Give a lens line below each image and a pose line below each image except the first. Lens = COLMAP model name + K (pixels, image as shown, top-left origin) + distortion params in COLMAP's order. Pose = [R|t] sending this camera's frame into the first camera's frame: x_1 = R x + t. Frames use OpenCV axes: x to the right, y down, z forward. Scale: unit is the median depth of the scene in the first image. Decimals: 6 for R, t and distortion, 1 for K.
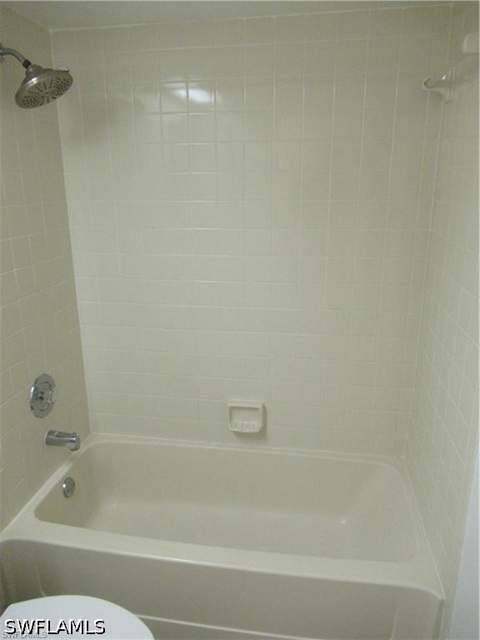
lens RADIAL K [[481.6, 0, 236.7], [0, 481.6, 323.5], [0, 0, 1]] dist [-0.004047, -0.007836]
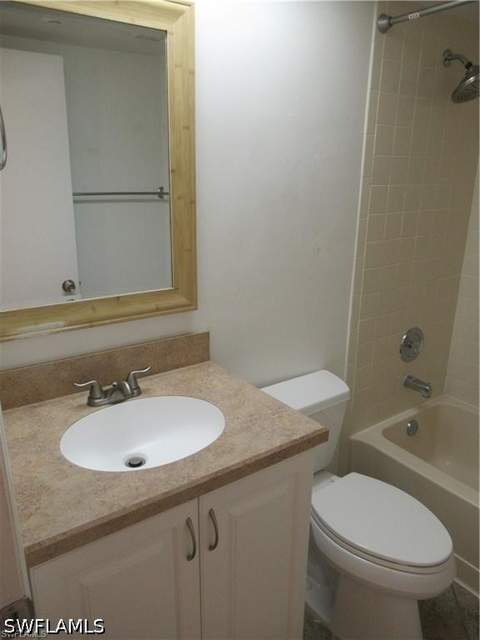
lens RADIAL K [[481.6, 0, 237.0], [0, 481.6, 315.8], [0, 0, 1]] dist [-0.004047, -0.007836]
pose [[0.713181, 0.214240, -0.667439, 0.068529], [-0.224867, 0.971752, 0.071643, 0.092533], [0.663934, 0.098991, 0.741211, -0.175445]]
